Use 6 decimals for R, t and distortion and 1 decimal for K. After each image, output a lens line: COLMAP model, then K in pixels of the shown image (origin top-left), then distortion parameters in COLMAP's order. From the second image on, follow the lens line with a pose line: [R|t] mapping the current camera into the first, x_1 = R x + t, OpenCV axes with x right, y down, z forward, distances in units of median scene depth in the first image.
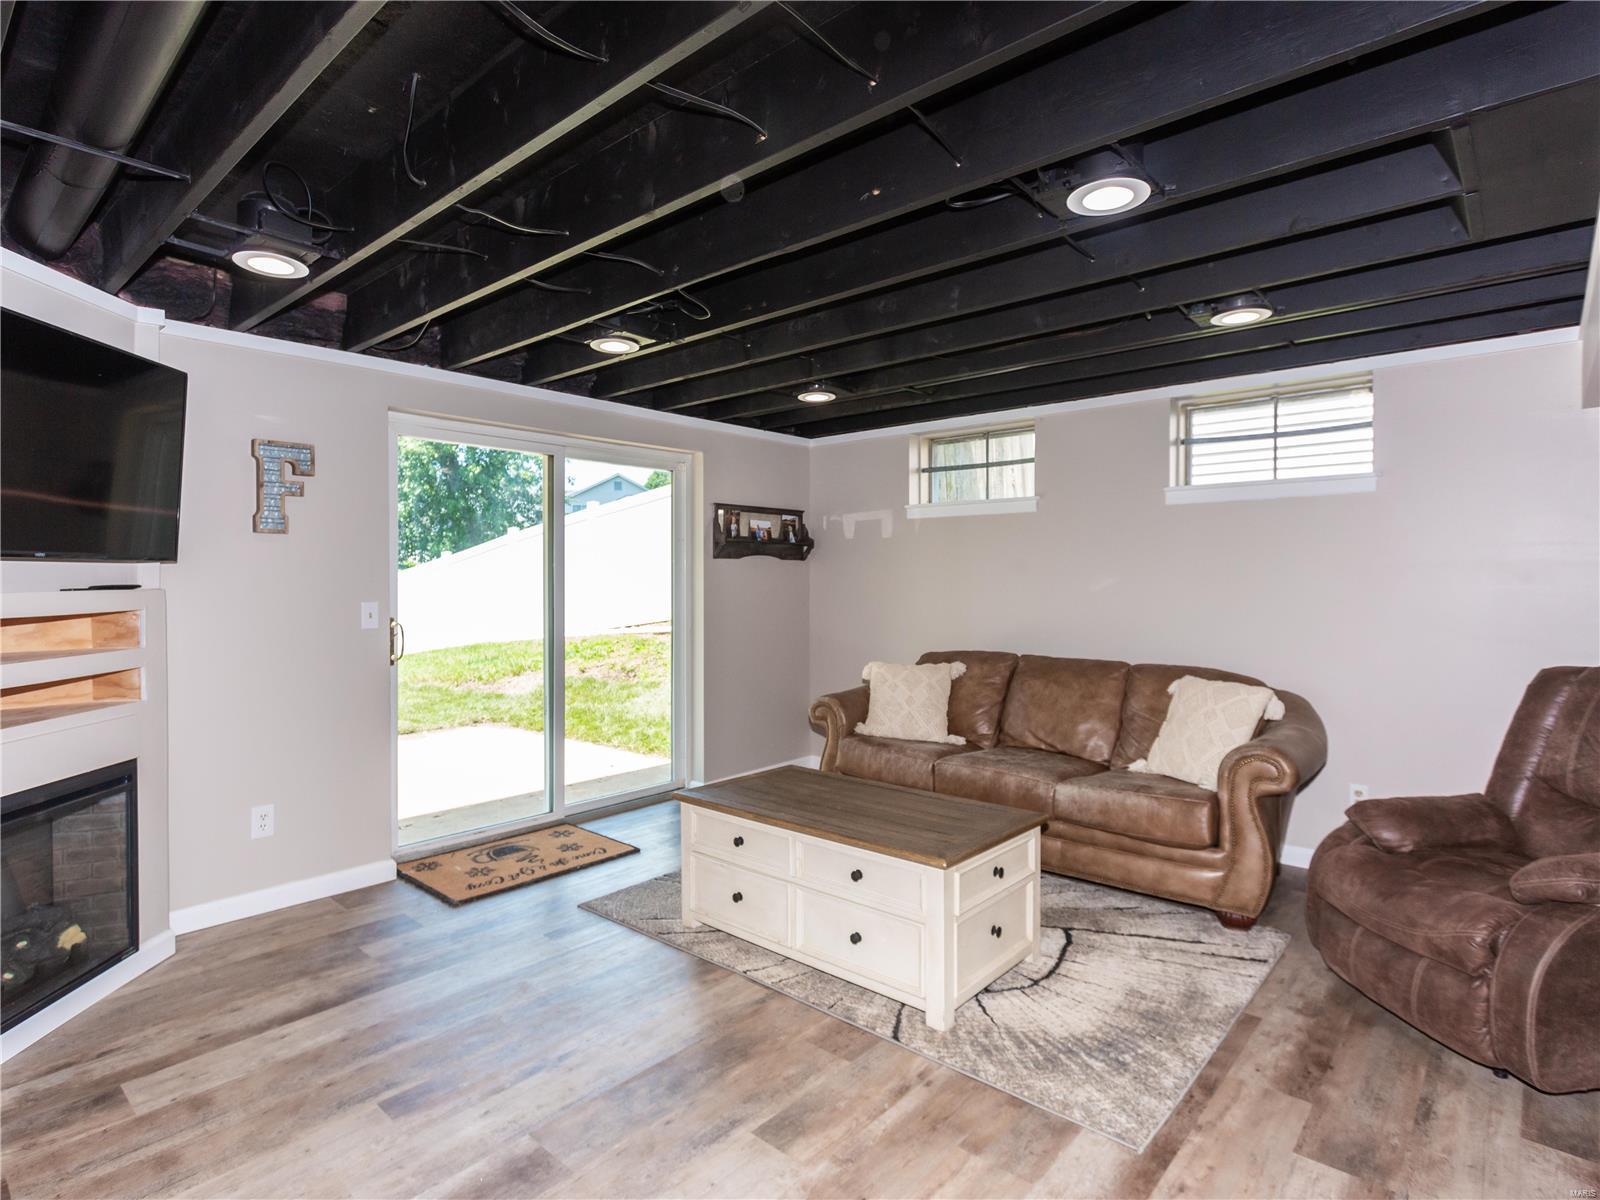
lens RADIAL K [[841.8, 0, 794.6], [0, 841.8, 594.2], [0, 0, 1]] dist [-0.001128, 0.005554]
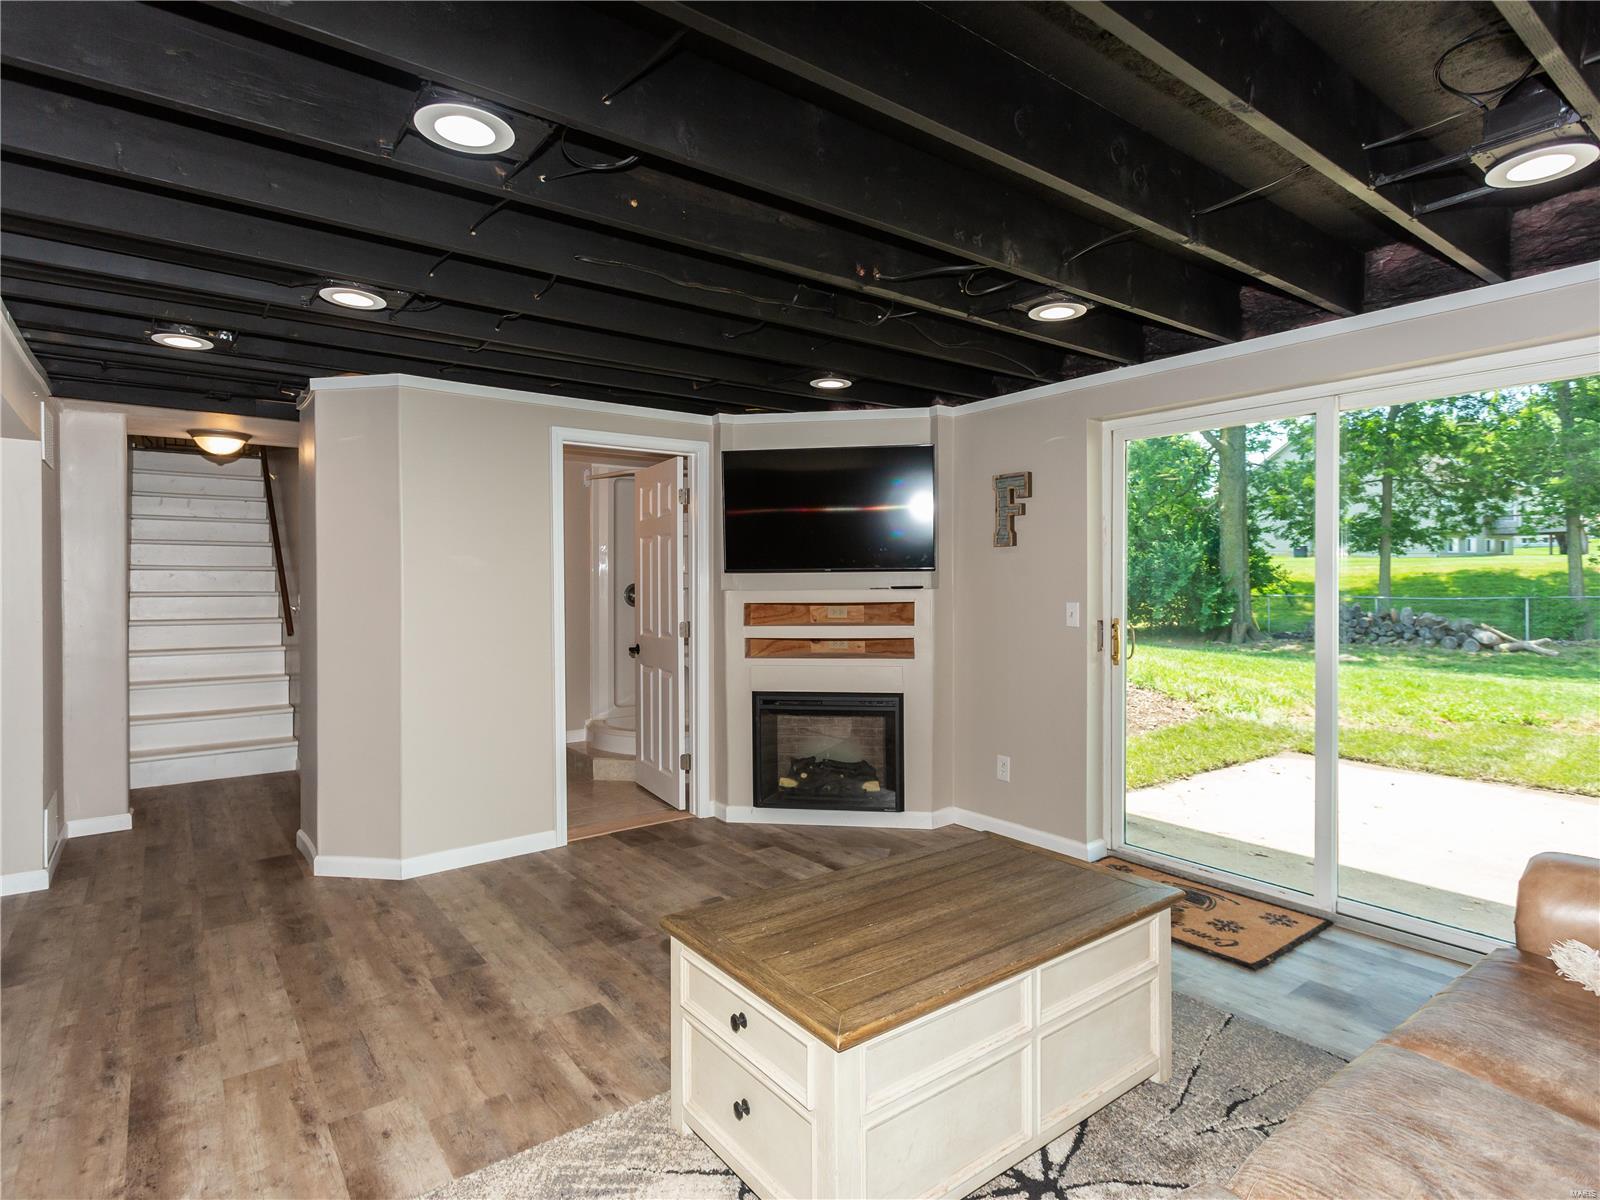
lens RADIAL K [[841.8, 0, 784.1], [0, 841.8, 591.8], [0, 0, 1]] dist [-0.001128, 0.005554]
pose [[-0.204202, 0.010775, -0.978869, 0.696575], [-0.011916, 0.999838, 0.013492, -0.015879], [0.978856, 0.014419, -0.204041, 0.915556]]
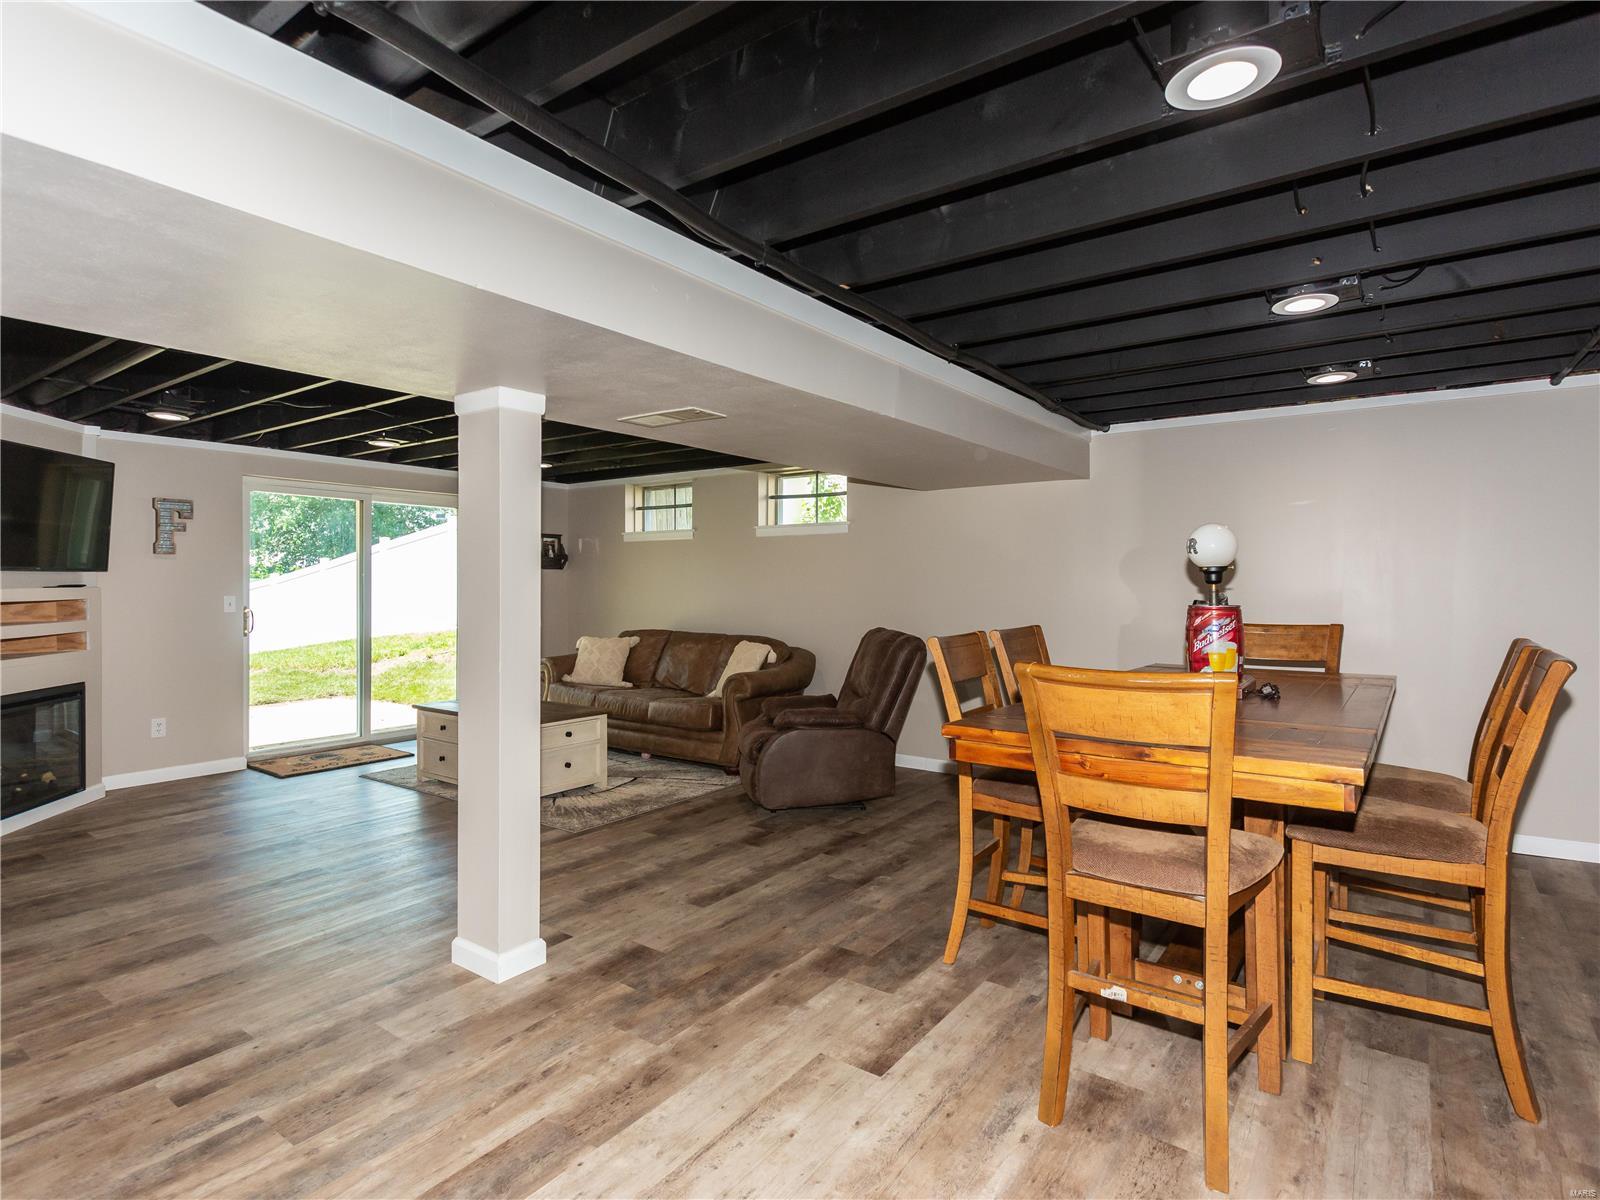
lens RADIAL K [[841.8, 0, 796.7], [0, 841.8, 594.3], [0, 0, 1]] dist [-0.001128, 0.005554]
pose [[0.995316, 0.001174, 0.096671, 0.450464], [-0.000664, 0.999986, -0.005313, 0.015015], [-0.096676, 0.005224, 0.995302, -0.761184]]
